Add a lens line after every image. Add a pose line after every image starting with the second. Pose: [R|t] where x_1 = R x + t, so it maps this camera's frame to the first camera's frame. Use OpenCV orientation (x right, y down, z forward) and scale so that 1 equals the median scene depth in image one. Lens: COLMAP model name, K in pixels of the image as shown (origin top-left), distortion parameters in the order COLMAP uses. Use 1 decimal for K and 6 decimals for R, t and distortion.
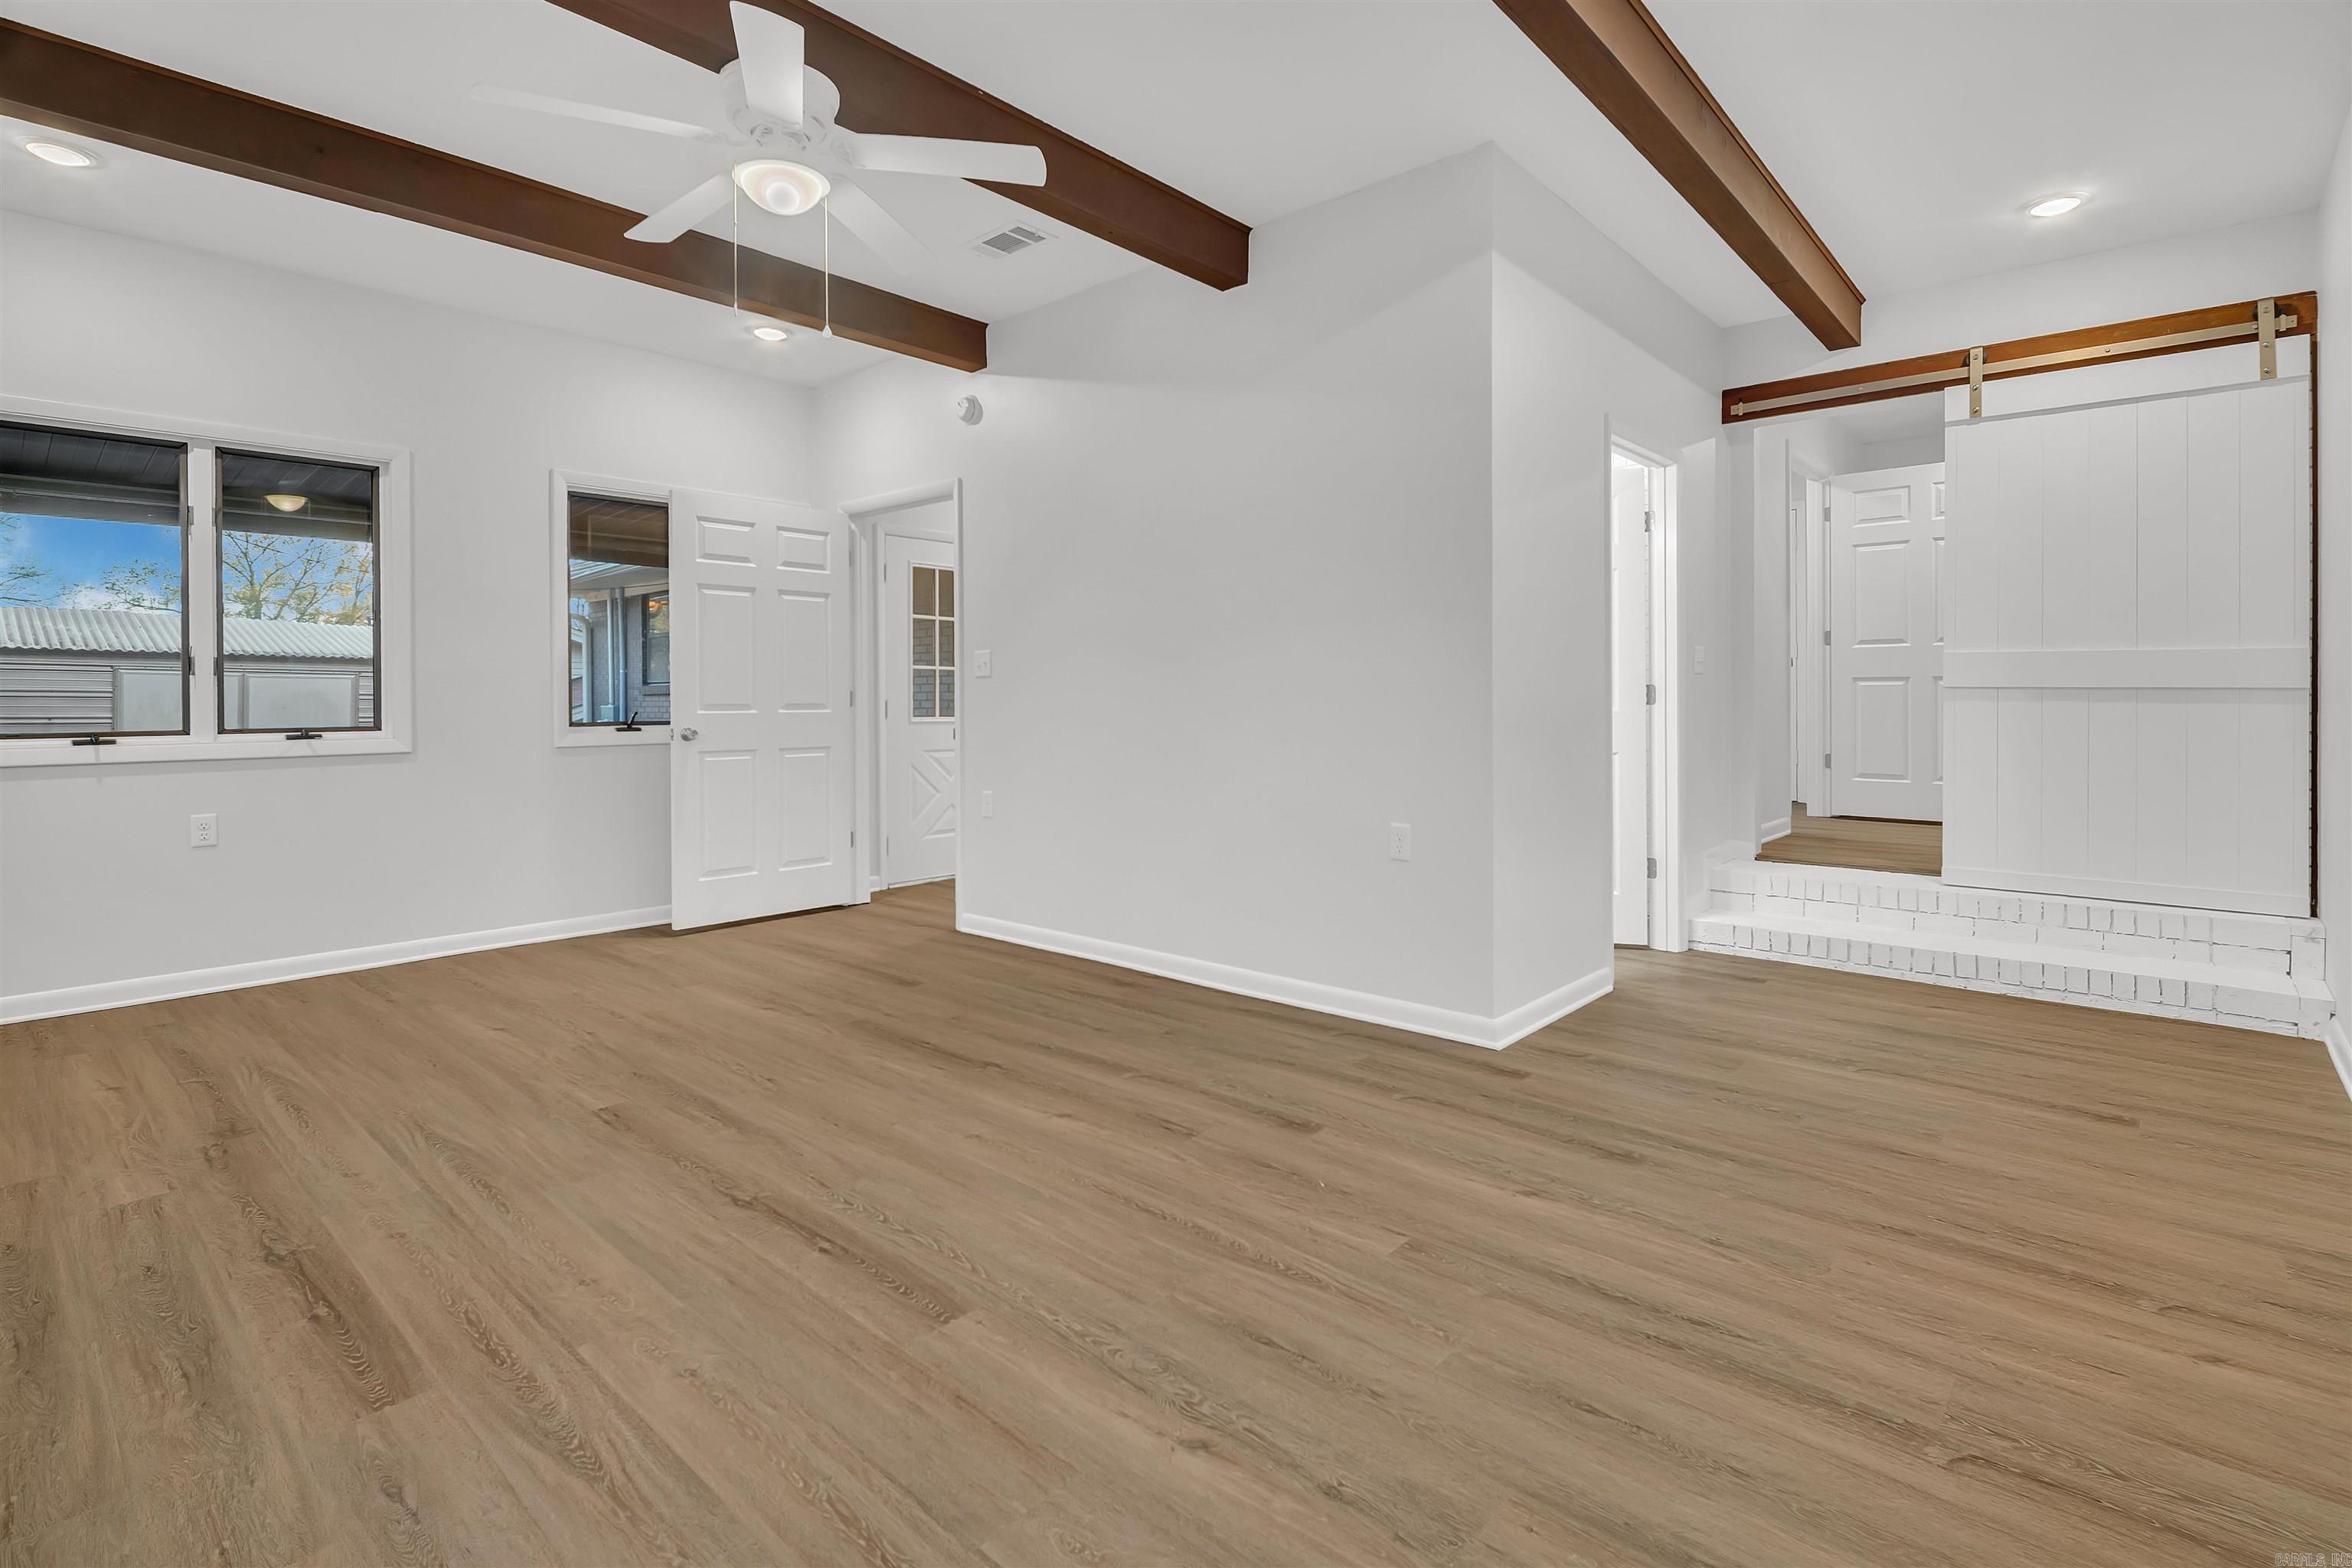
lens RADIAL K [[1095.2, 0, 1174.5], [0, 1095.2, 709.0], [0, 0, 1]] dist [-0.006113, -0.000423]
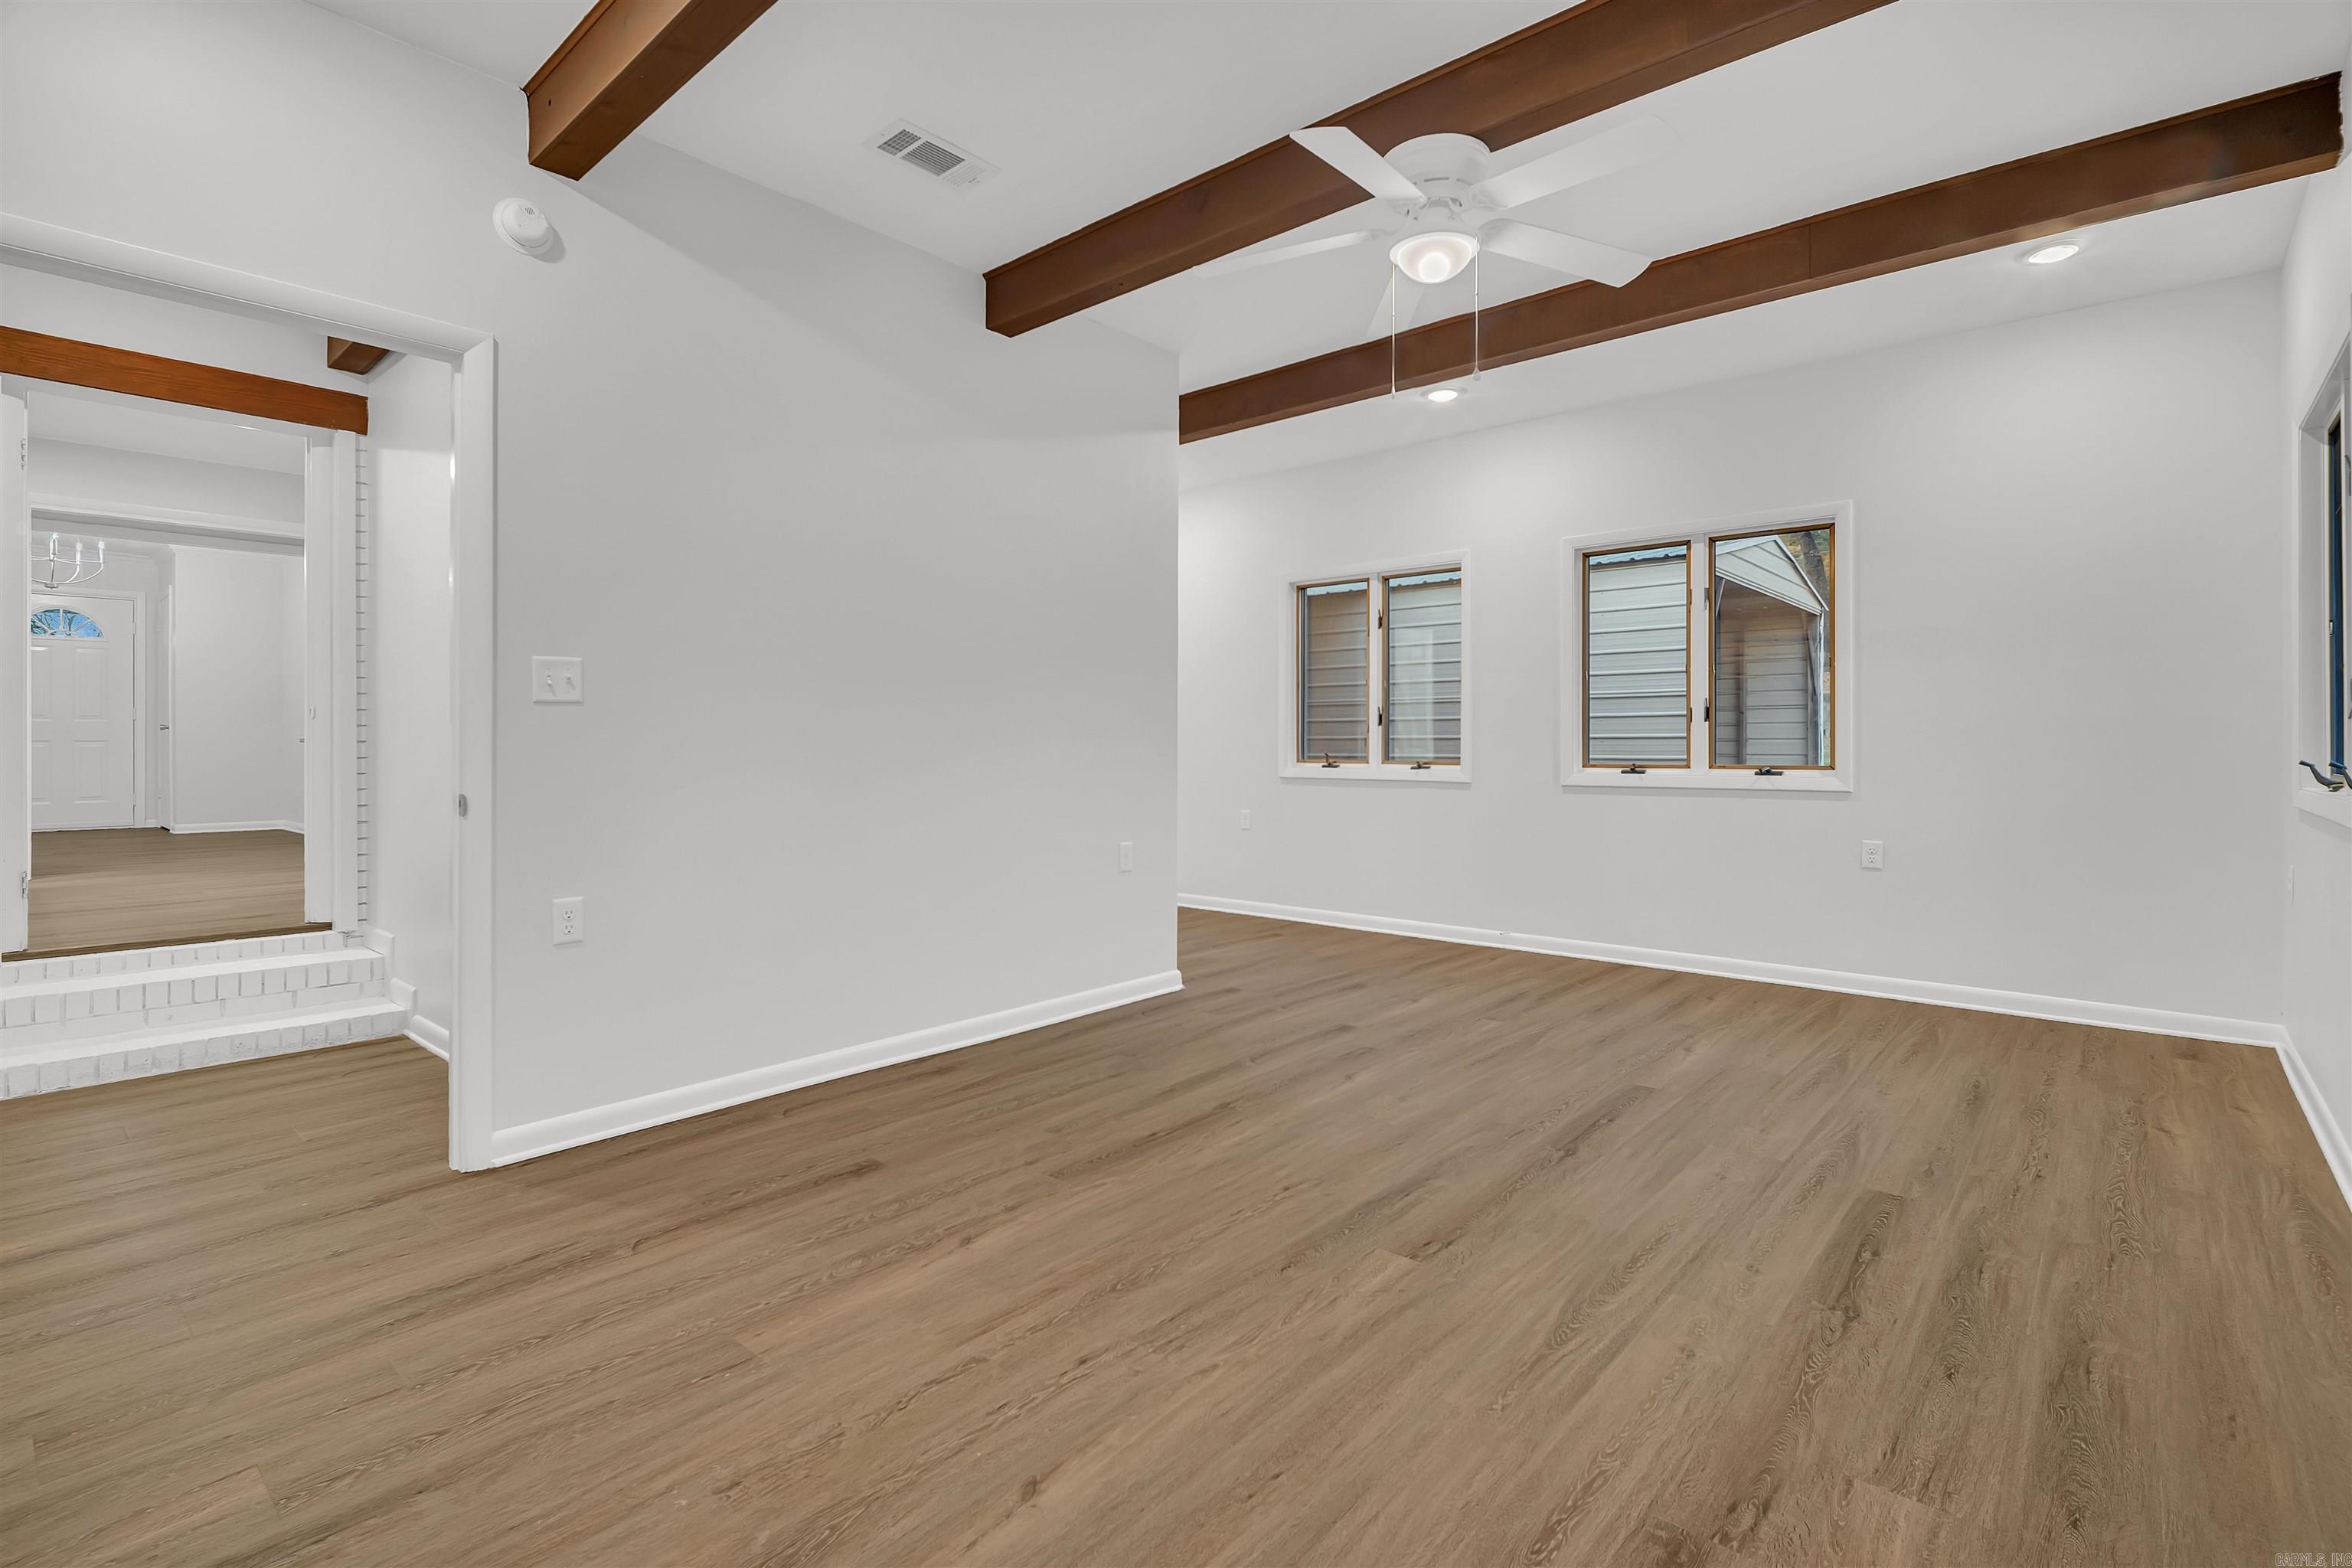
lens RADIAL K [[1095.2, 0, 1169.3], [0, 1095.2, 761.5], [0, 0, 1]] dist [-0.006113, -0.000423]
pose [[-0.003723, -0.009185, 0.999951, -1.711516], [0.008393, 0.999922, 0.009216, -0.003436], [-0.999958, 0.008427, -0.003646, 1.532527]]
